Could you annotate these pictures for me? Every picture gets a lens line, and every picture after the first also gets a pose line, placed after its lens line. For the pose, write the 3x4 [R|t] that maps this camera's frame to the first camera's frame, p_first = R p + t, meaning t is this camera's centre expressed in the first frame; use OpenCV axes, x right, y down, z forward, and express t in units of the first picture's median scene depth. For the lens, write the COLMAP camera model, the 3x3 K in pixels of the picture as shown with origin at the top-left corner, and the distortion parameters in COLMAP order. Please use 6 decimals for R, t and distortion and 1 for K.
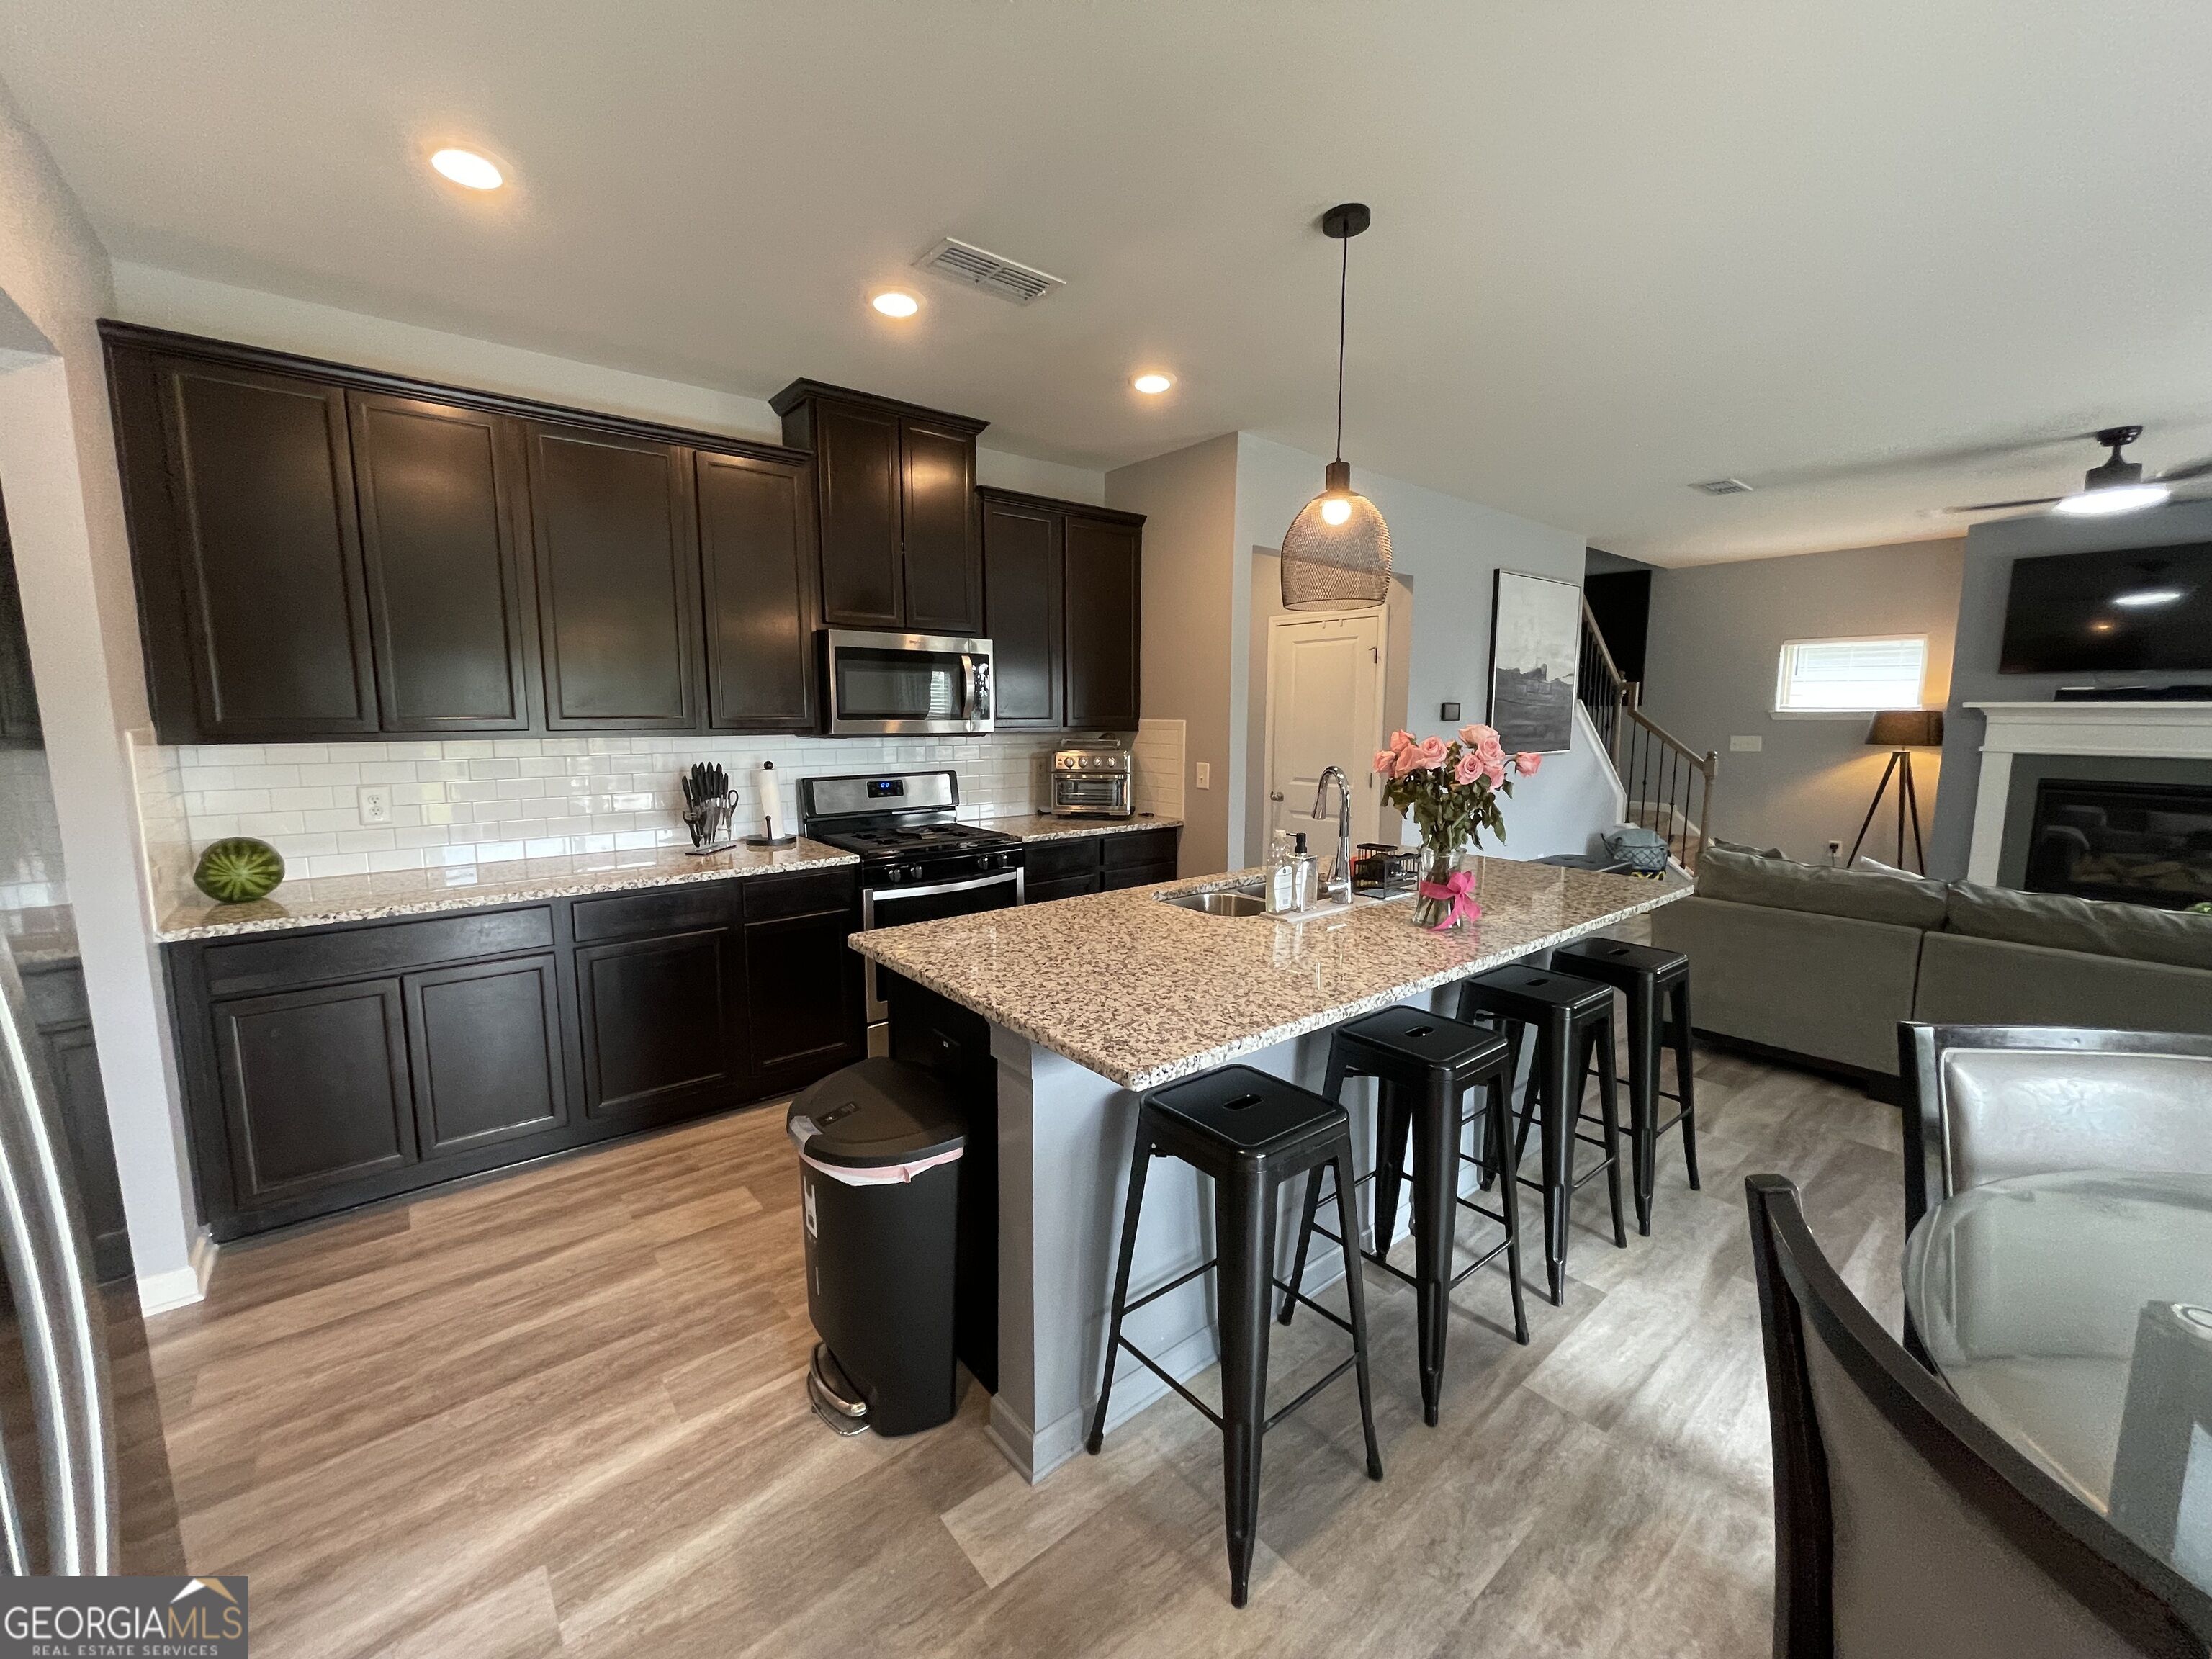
lens RADIAL K [[890.0, 0, 1106.6], [0, 890.0, 820.0], [0, 0, 1]] dist [0.001400, 0.000180]
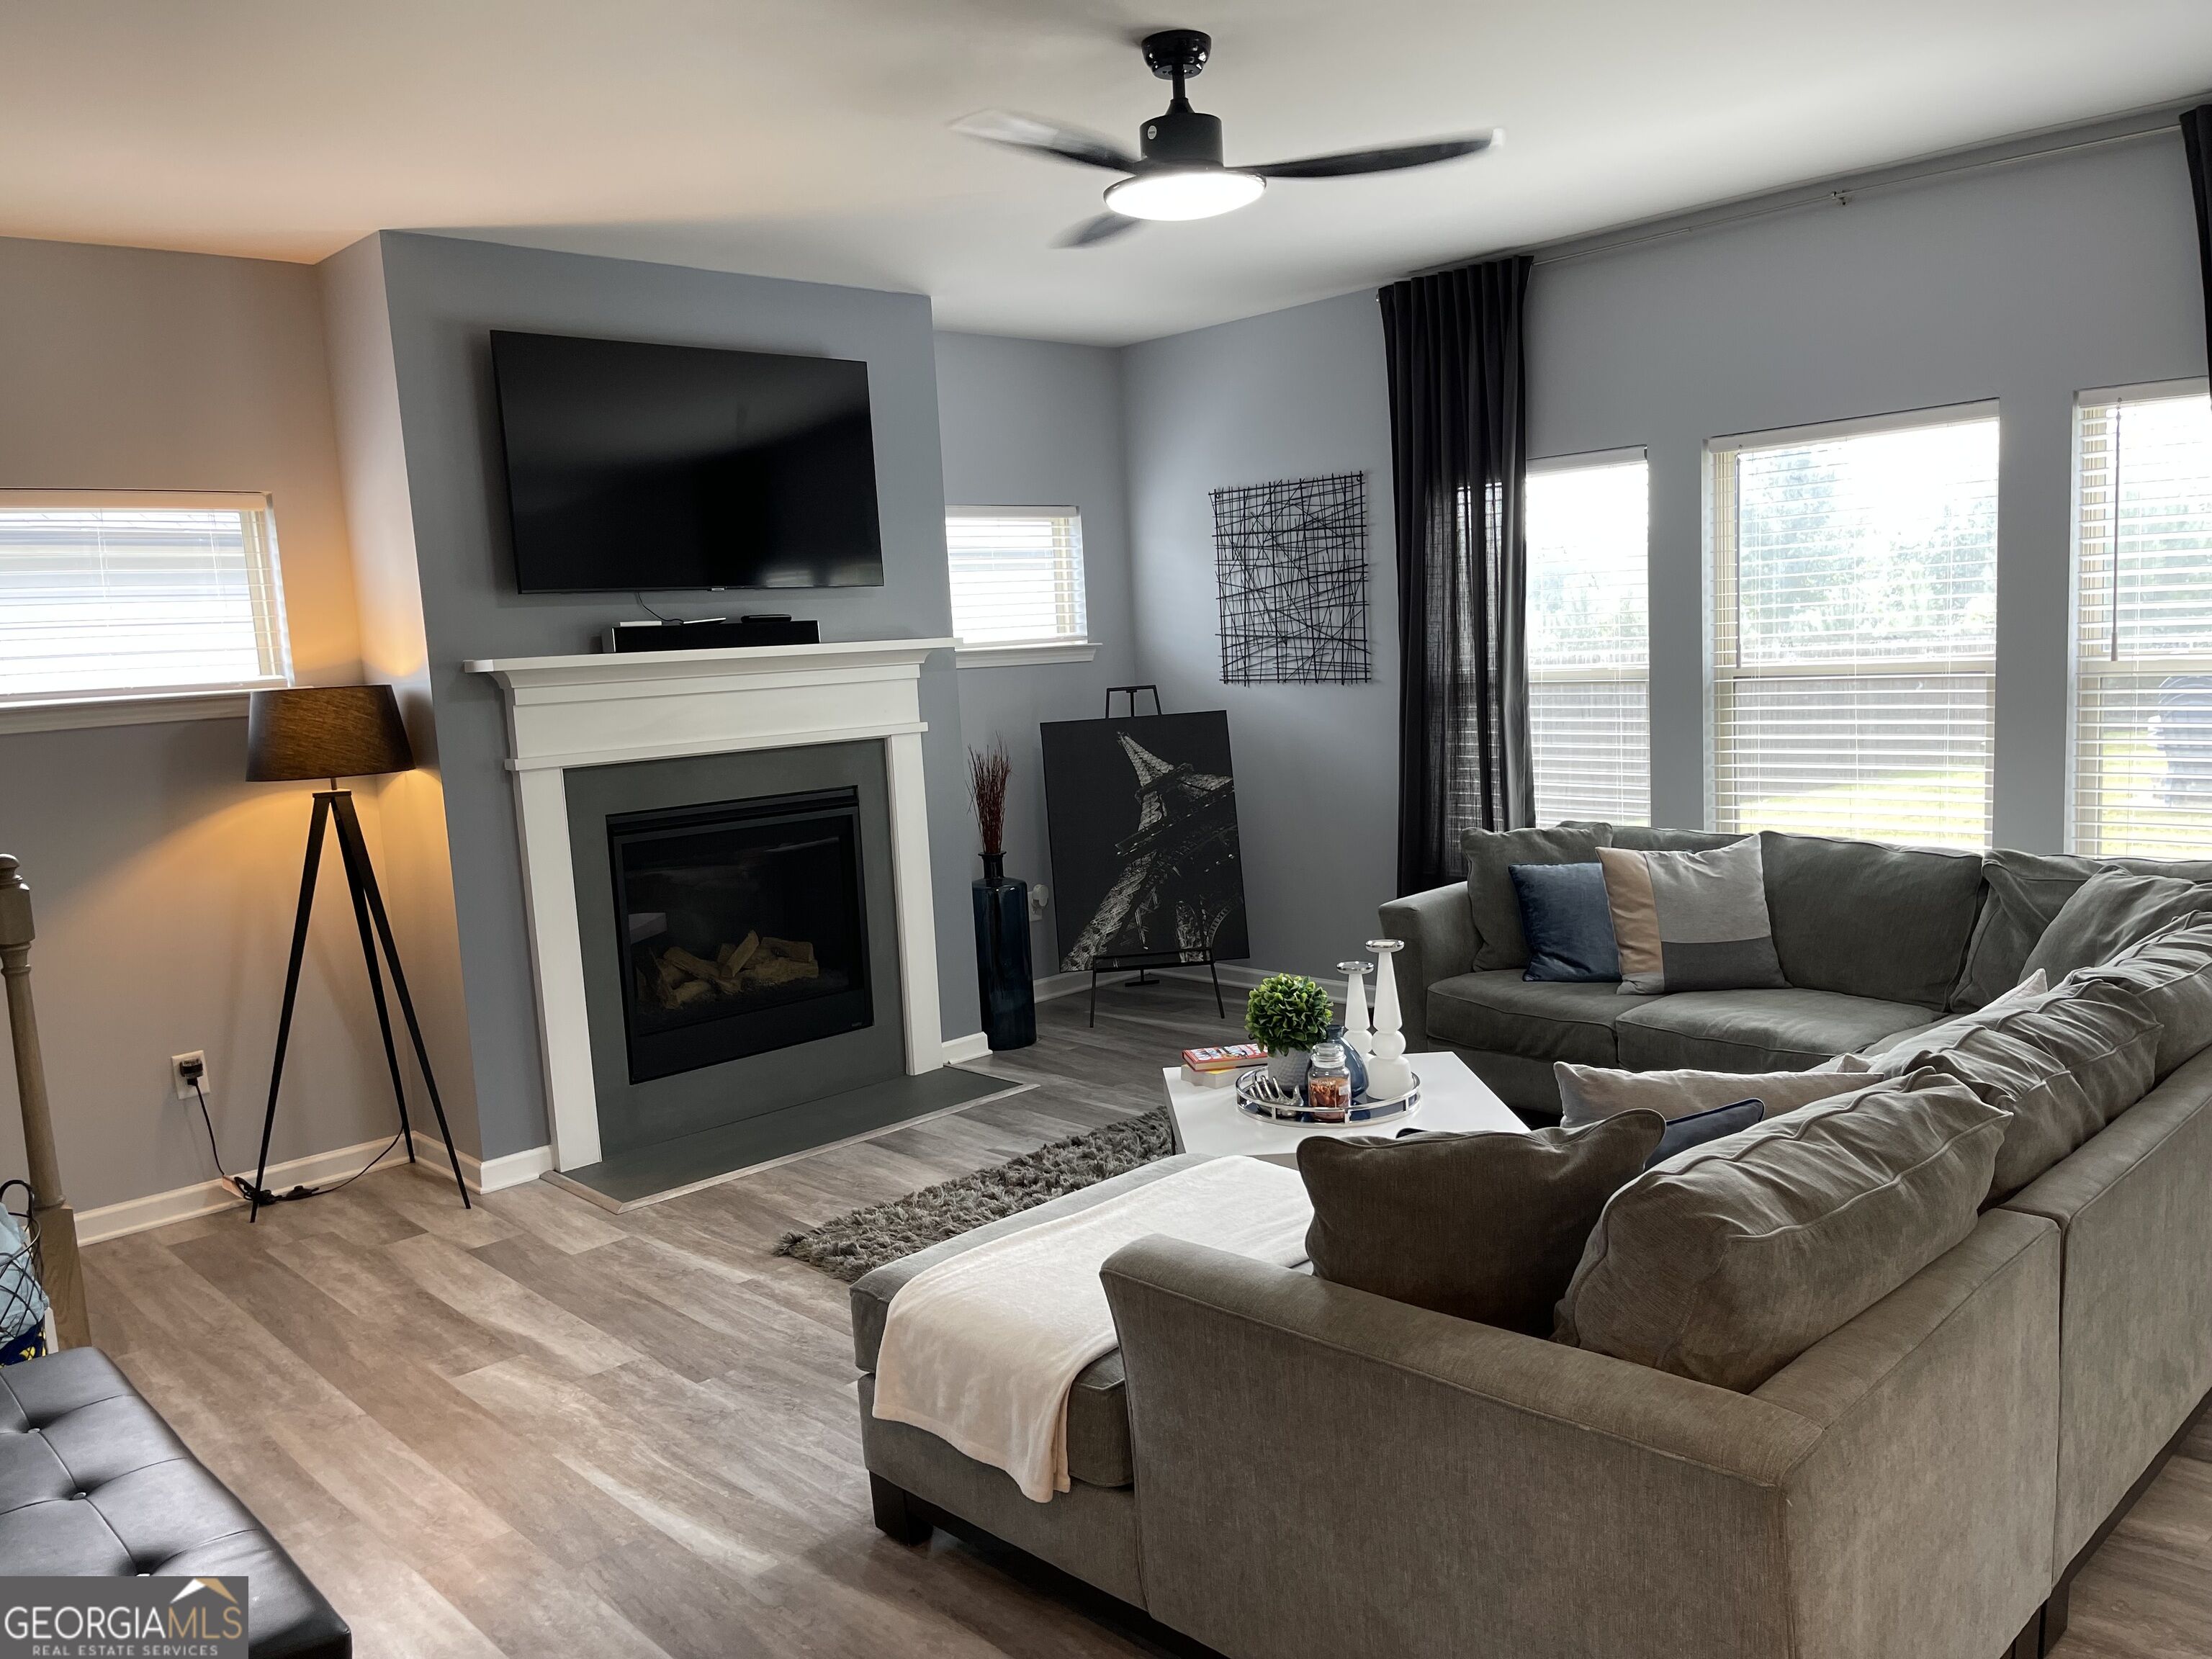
lens RADIAL K [[1673.4, 0, 1104.7], [0, 1673.4, 838.7], [0, 0, 1]] dist [0.047729, -0.057488]
pose [[-0.069509, -0.119435, 0.990406, 0.147375], [0.174386, 0.976065, 0.129945, -0.104322], [-0.982221, 0.181746, -0.047018, 0.787549]]
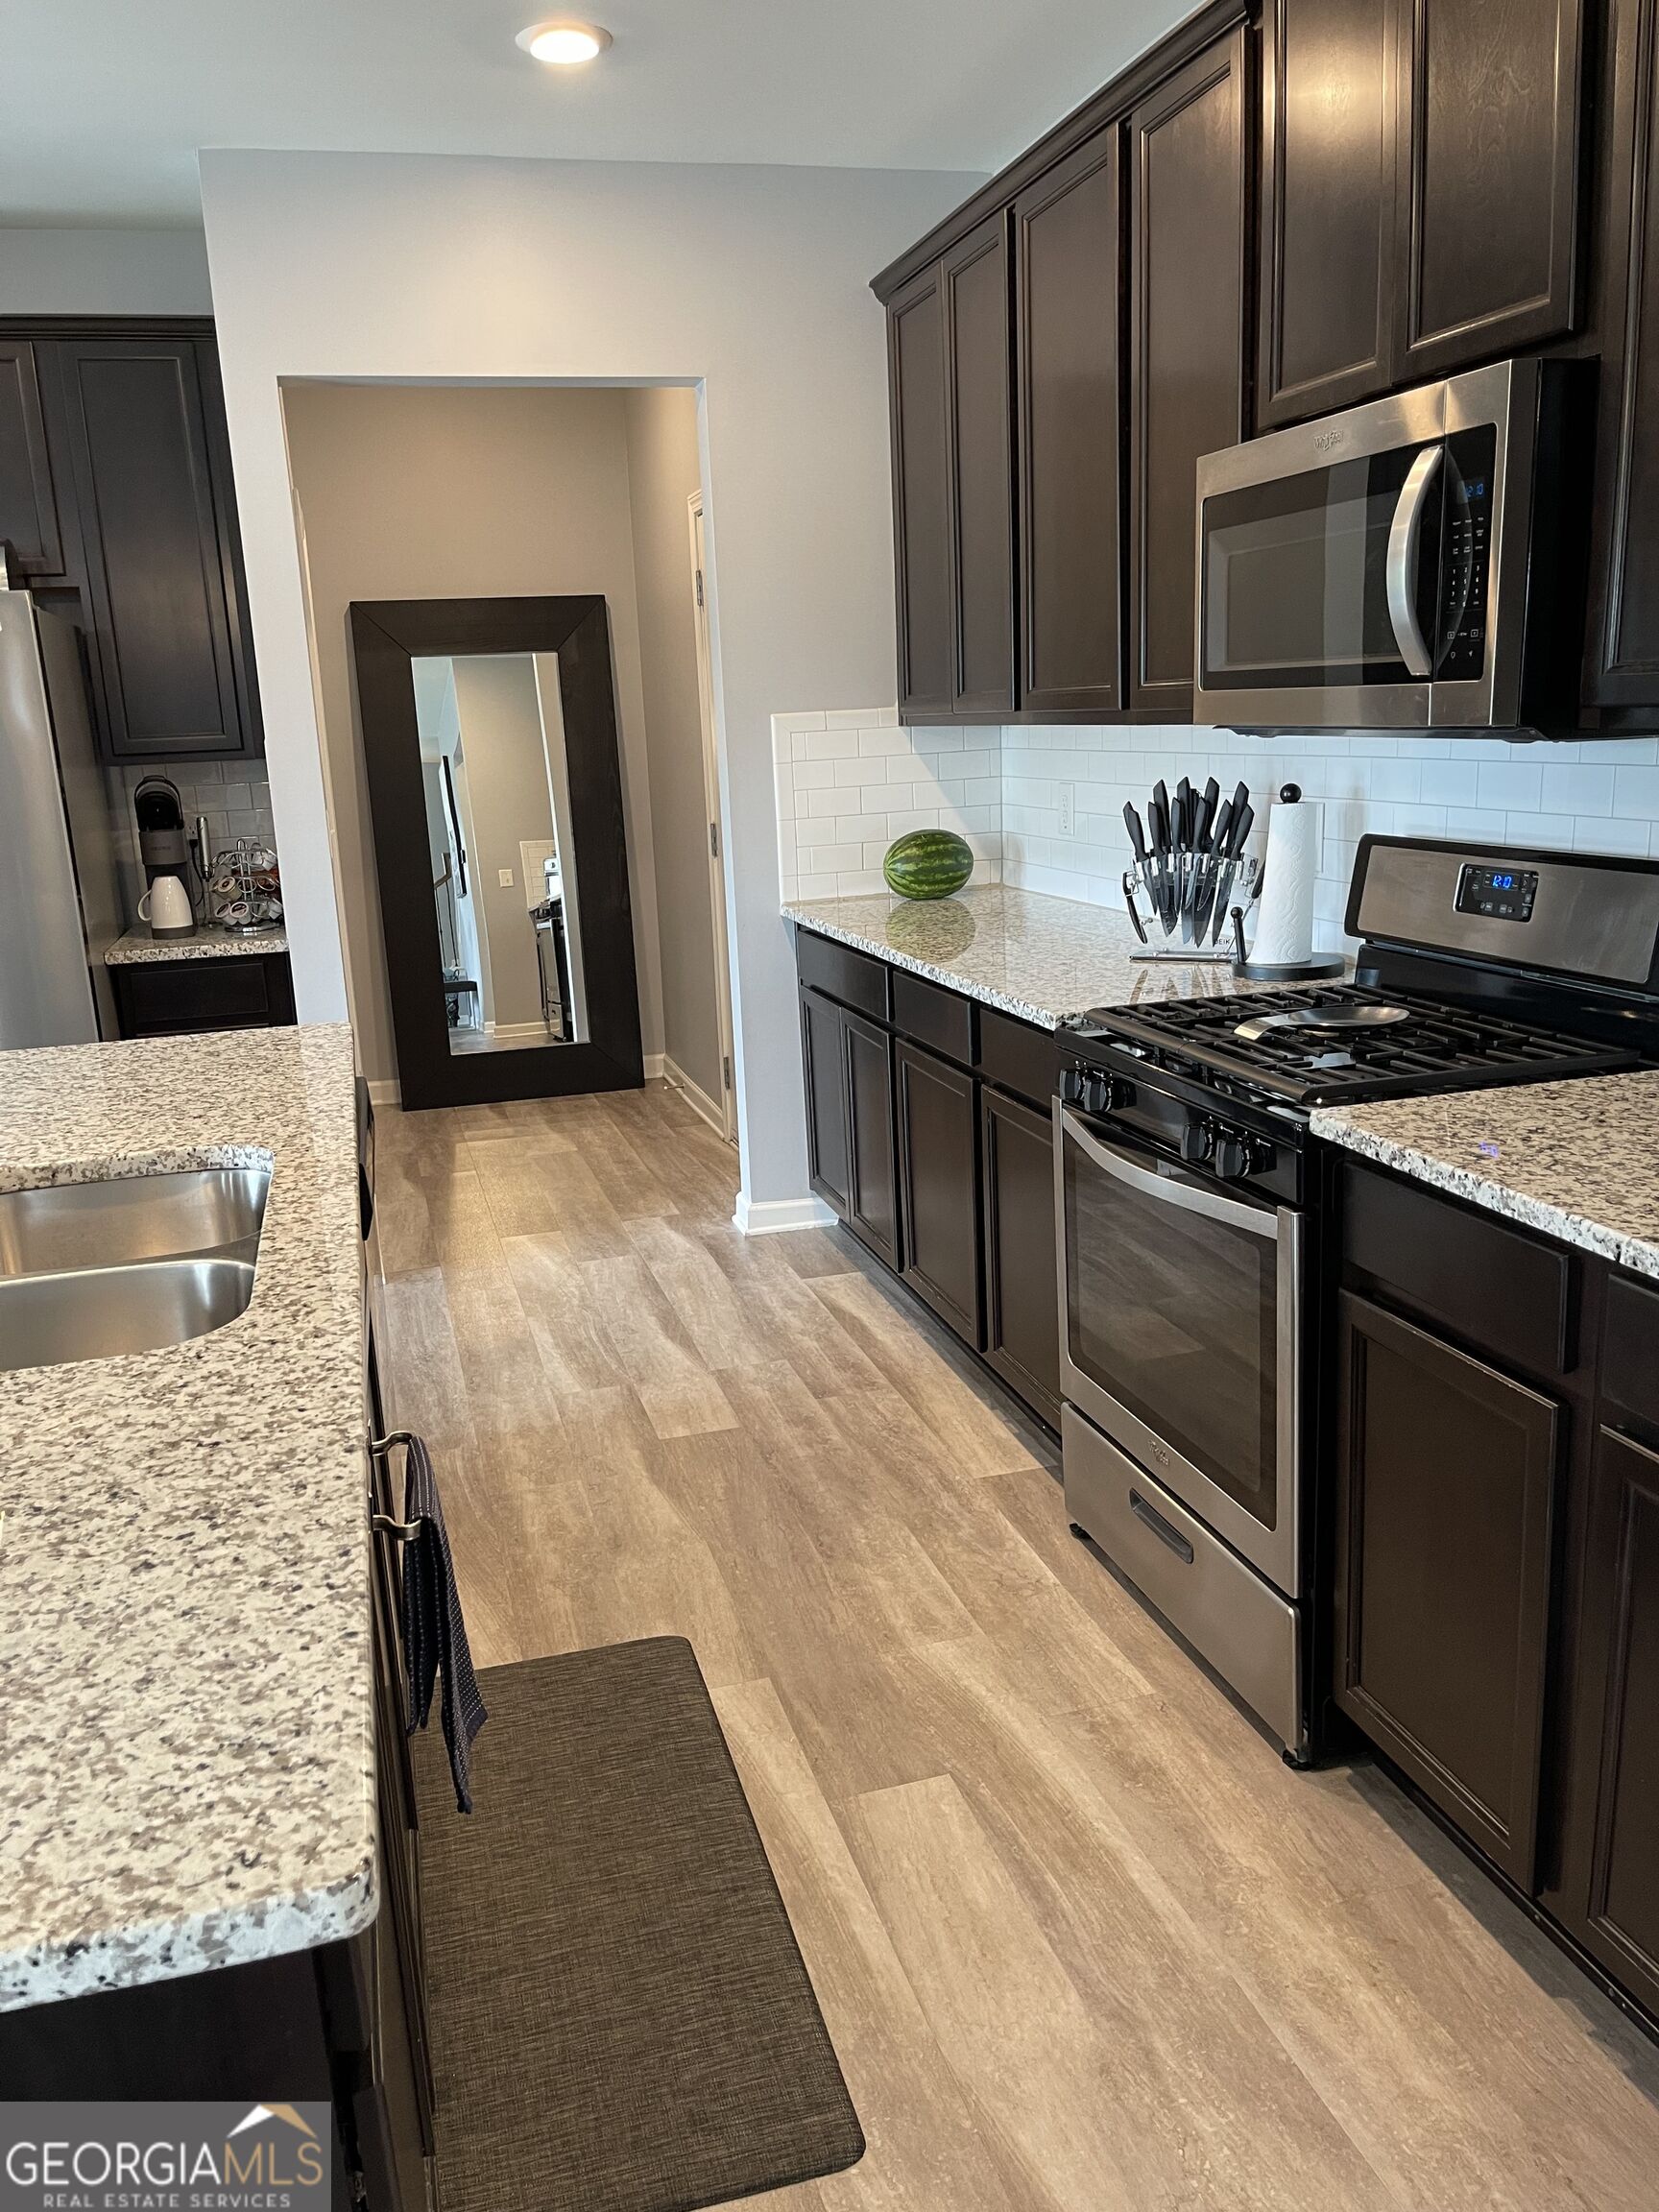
lens RADIAL K [[1673.4, 0, 816.3], [0, 1673.4, 1095.2], [0, 0, 1]] dist [0.047729, -0.057488]
pose [[-0.404283, 0.222434, -0.887174, 0.295824], [-0.070591, 0.959496, 0.272735, -0.080122], [0.911906, 0.172889, -0.372207, 0.706396]]
